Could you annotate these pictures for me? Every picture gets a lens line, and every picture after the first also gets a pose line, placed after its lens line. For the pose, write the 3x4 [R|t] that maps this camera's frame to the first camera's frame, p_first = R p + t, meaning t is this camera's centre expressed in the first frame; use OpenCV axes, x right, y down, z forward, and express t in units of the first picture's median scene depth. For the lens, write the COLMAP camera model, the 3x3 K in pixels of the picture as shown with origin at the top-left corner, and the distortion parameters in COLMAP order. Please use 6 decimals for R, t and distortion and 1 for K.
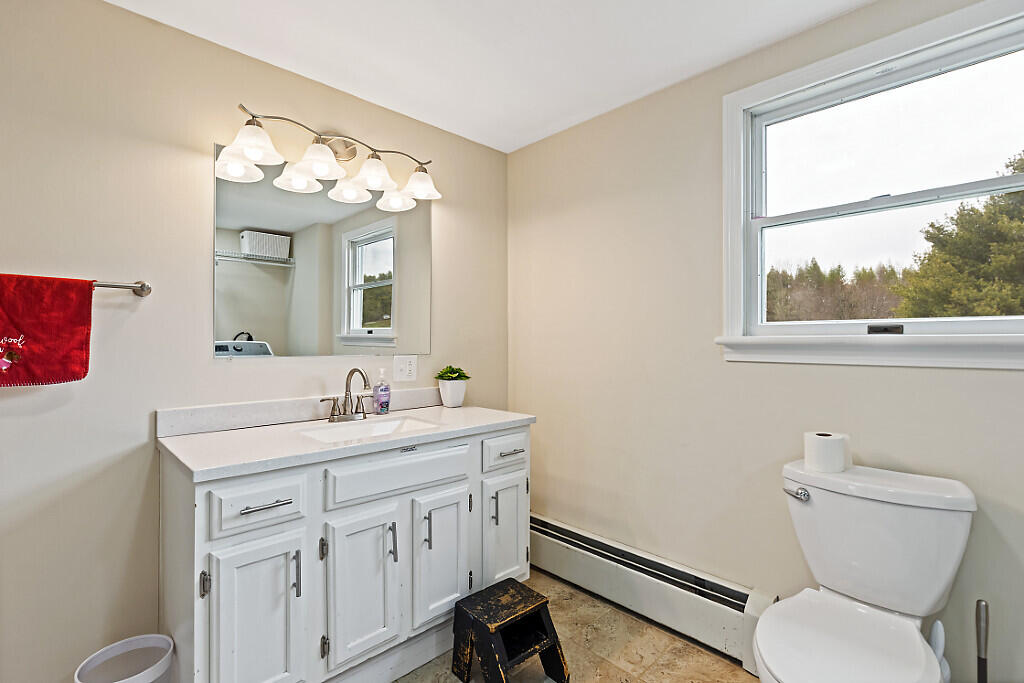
lens RADIAL K [[478.4, 0, 512.0], [0, 478.4, 341.5], [0, 0, 1]] dist [0.001768, -0.000106]
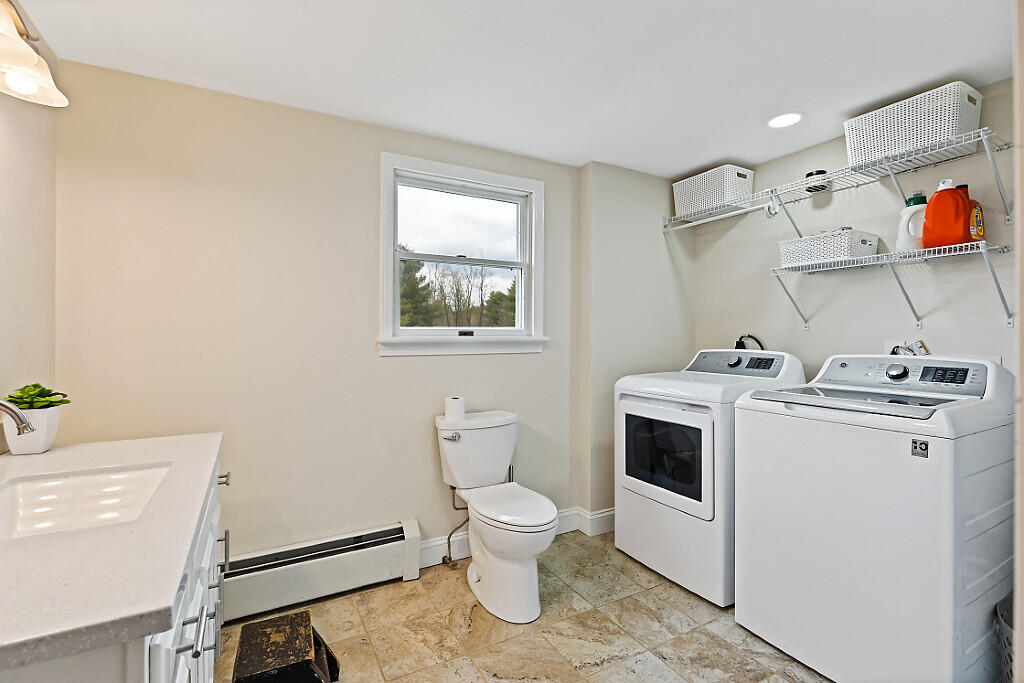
lens RADIAL K [[467.0, 0, 511.7], [0, 467.0, 335.8], [0, 0, 1]] dist [-0.000609, -0.000297]
pose [[0.248757, 0.003985, 0.968558, -0.721967], [0.004264, 0.999977, -0.005209, -0.005927], [-0.968557, 0.005426, 0.248734, 0.365074]]
